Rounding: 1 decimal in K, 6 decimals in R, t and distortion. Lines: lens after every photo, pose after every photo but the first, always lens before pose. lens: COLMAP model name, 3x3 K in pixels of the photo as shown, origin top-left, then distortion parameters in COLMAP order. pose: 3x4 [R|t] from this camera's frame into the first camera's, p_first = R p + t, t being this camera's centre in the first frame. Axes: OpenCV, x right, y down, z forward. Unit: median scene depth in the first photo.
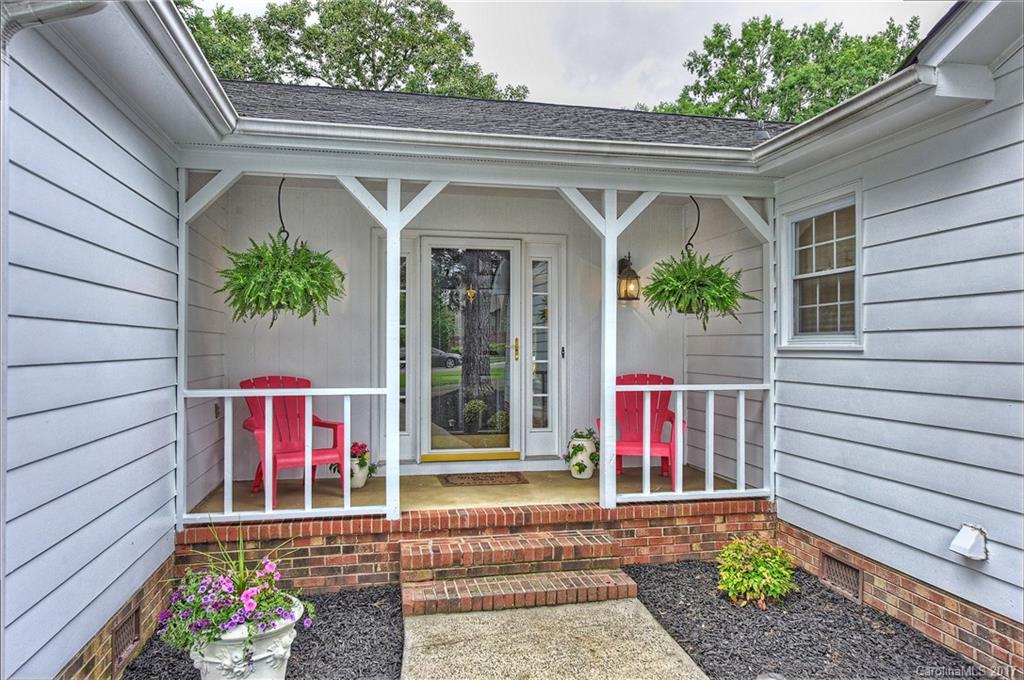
lens RADIAL K [[699.7, 0, 511.3], [0, 699.7, 341.0], [0, 0, 1]] dist [-0.008497, -0.001114]
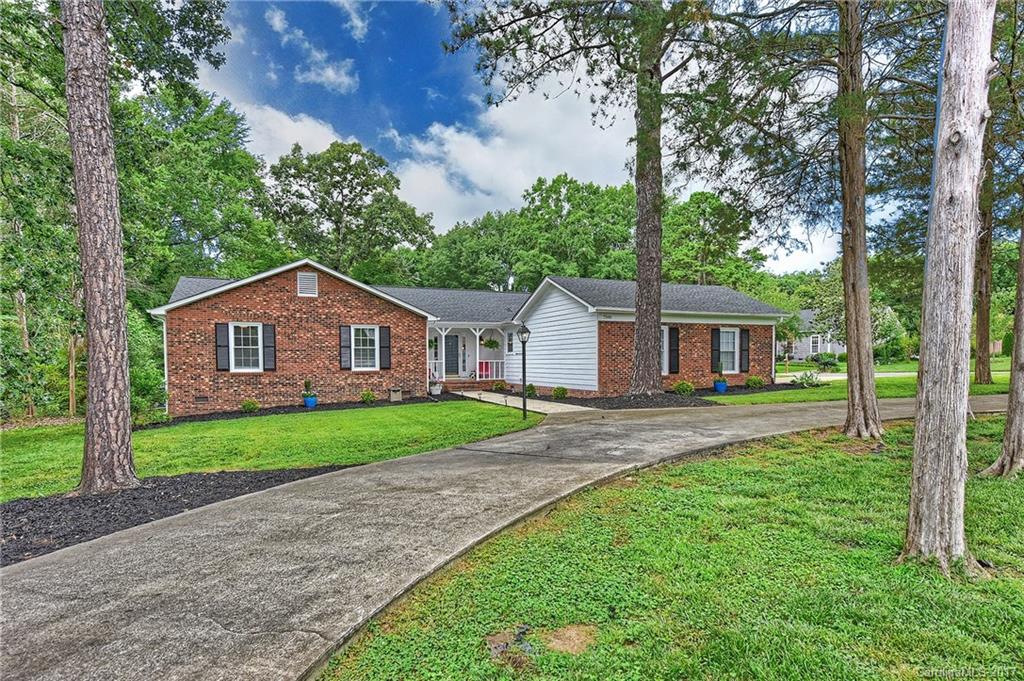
lens RADIAL K [[563.0, 0, 511.3], [0, 563.0, 342.9], [0, 0, 1]] dist [-0.001413, -0.000041]
pose [[0.981238, -0.000413, 0.192800, -0.062290], [0.004571, 0.999766, -0.021123, 0.001710], [-0.192746, 0.021608, 0.981011, -0.466399]]
